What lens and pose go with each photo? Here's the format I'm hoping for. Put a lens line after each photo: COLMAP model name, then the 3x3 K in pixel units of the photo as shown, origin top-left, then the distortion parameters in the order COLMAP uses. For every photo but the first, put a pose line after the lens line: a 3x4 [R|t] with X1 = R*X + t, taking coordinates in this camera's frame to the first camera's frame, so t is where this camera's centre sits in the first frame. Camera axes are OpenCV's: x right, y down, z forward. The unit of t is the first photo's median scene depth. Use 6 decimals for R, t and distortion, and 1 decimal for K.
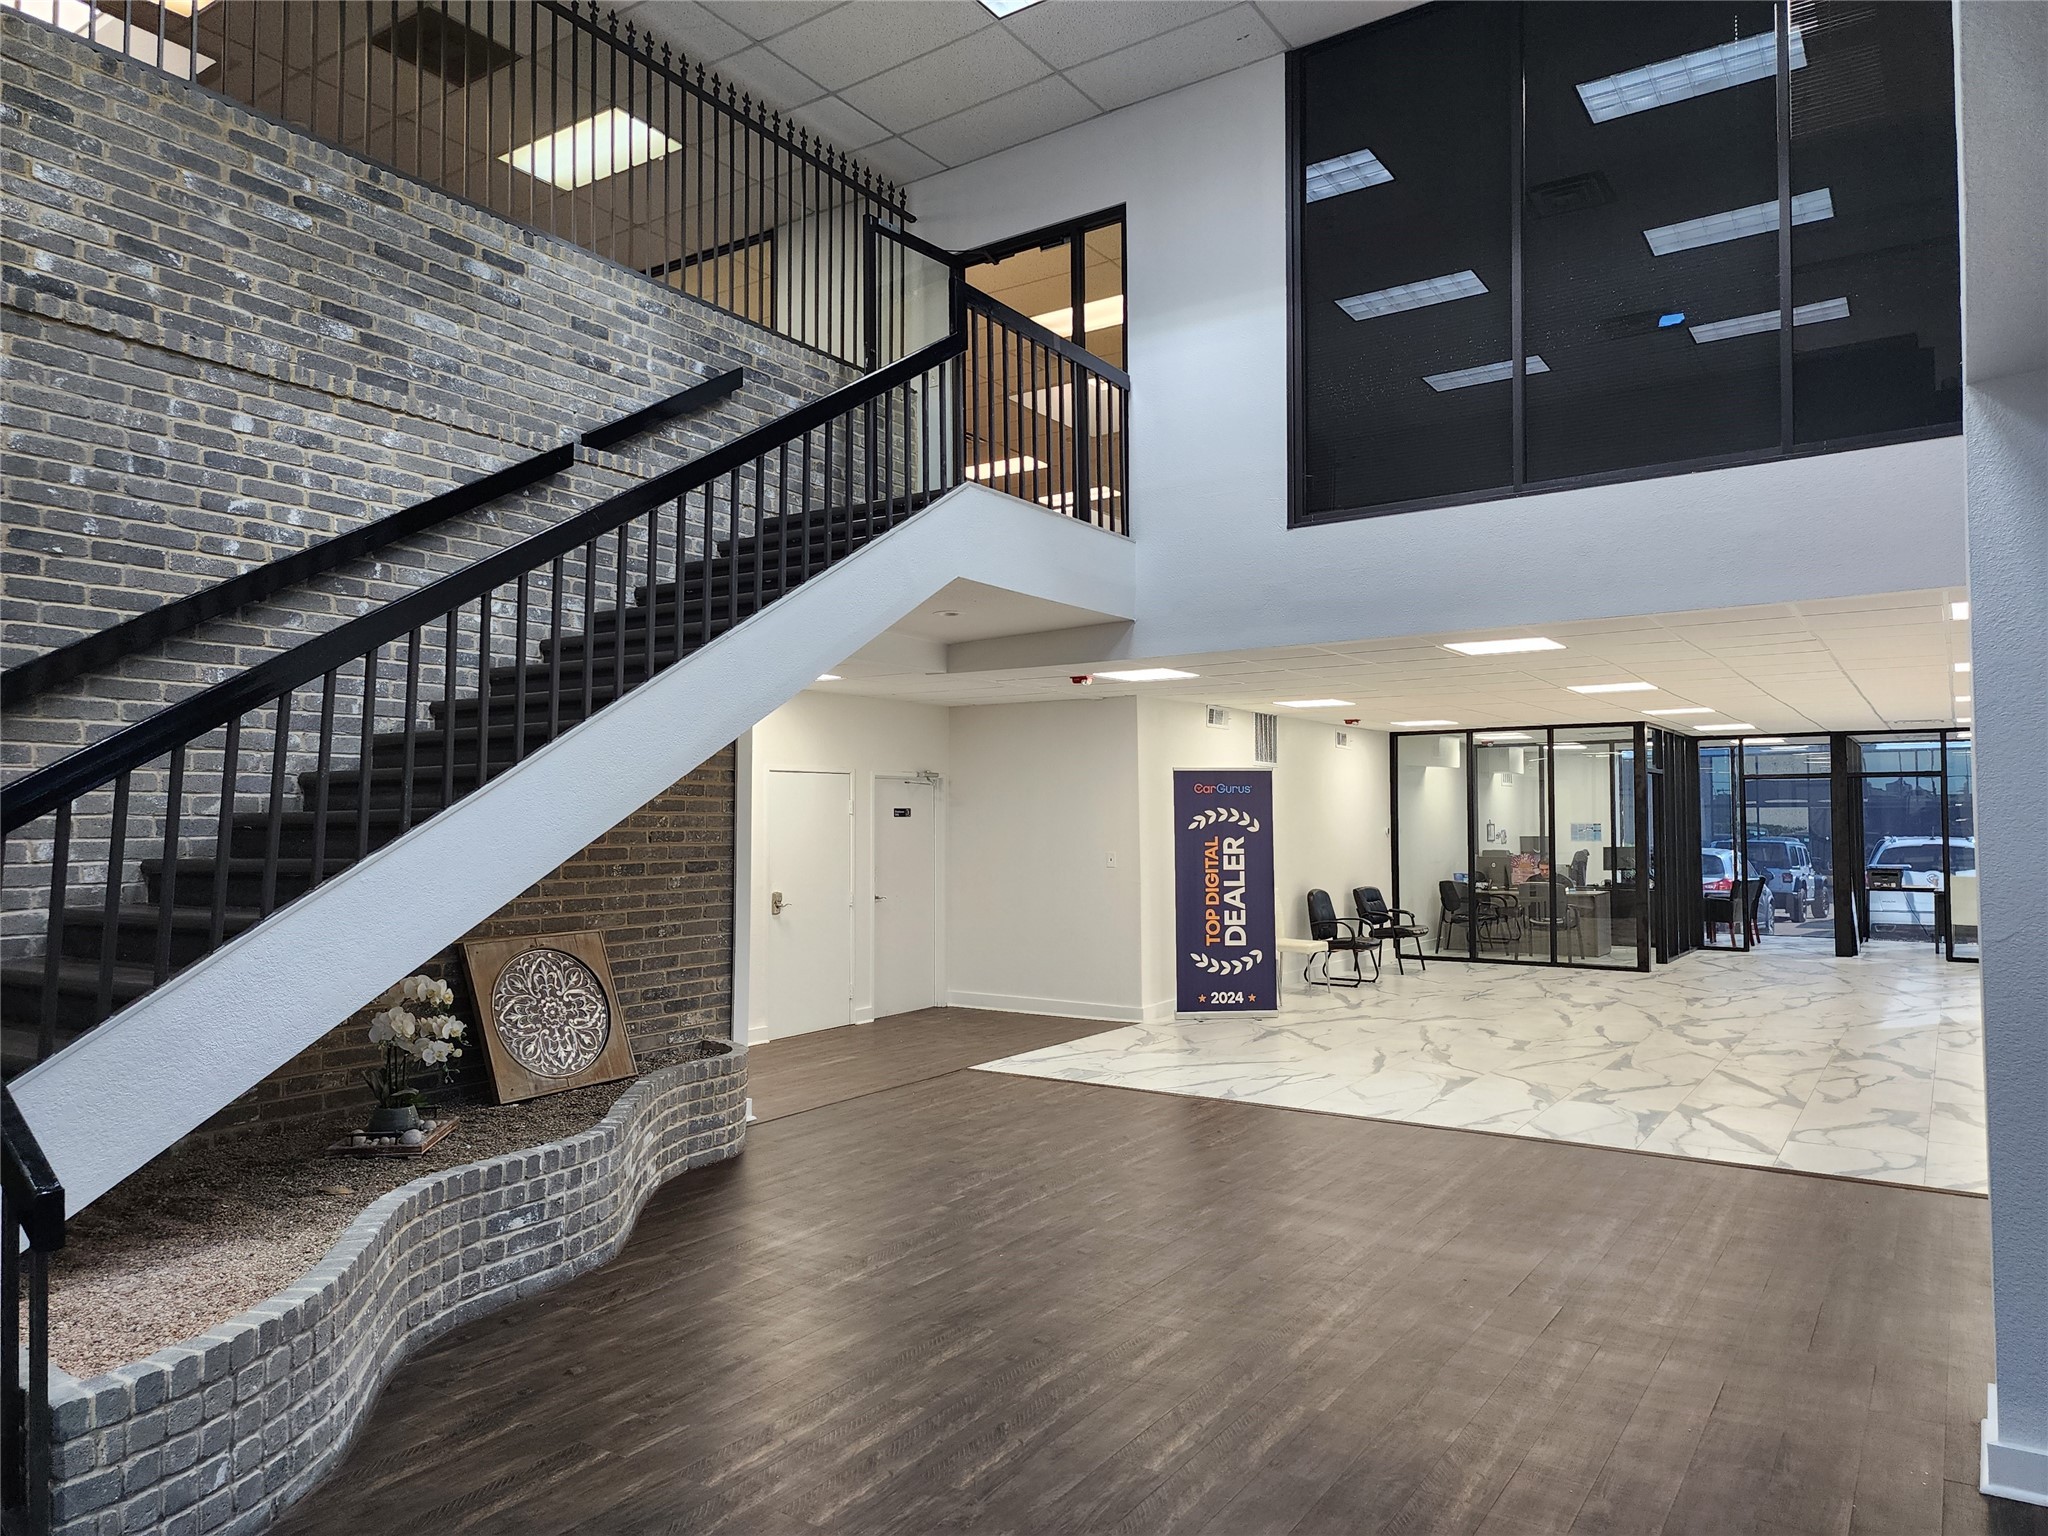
lens RADIAL K [[1368.7, 0, 1022.4], [0, 1368.7, 767.3], [0, 0, 1]] dist [0.001367, -0.000476]
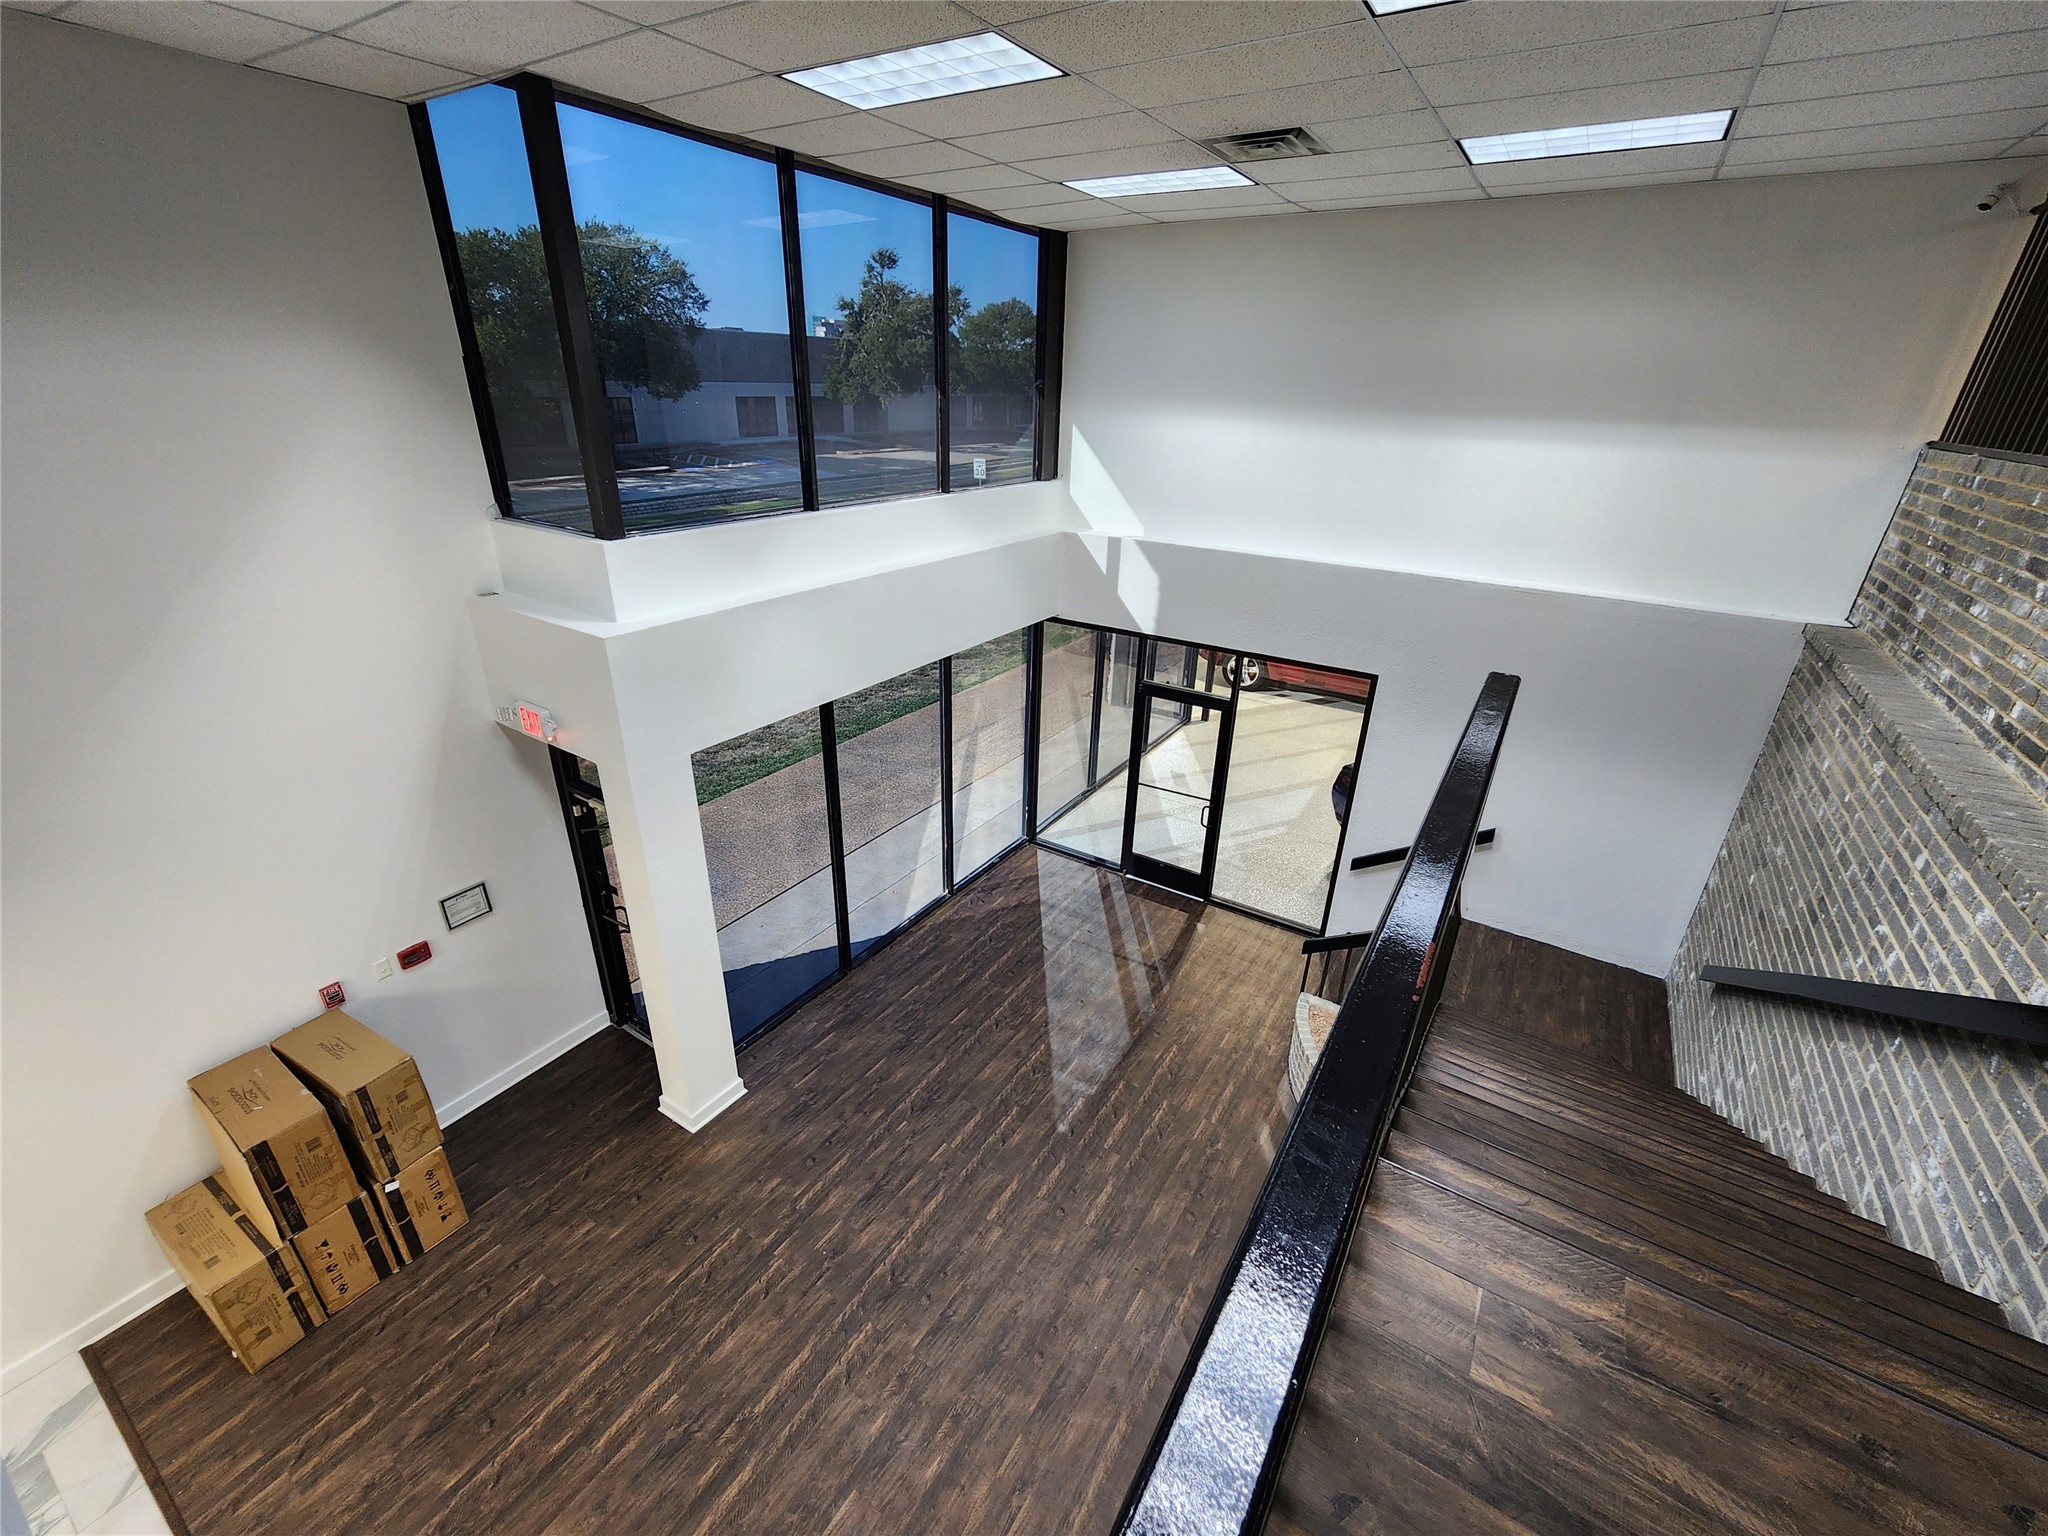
lens RADIAL K [[840.3, 0, 1023.1], [0, 840.3, 766.7], [0, 0, 1]] dist [0.001703, 0.000096]
pose [[-0.999572, -0.009128, -0.027787, 0.099254], [-0.018949, 0.925807, 0.377522, -0.595776], [0.022279, 0.377887, -0.925583, 1.715175]]
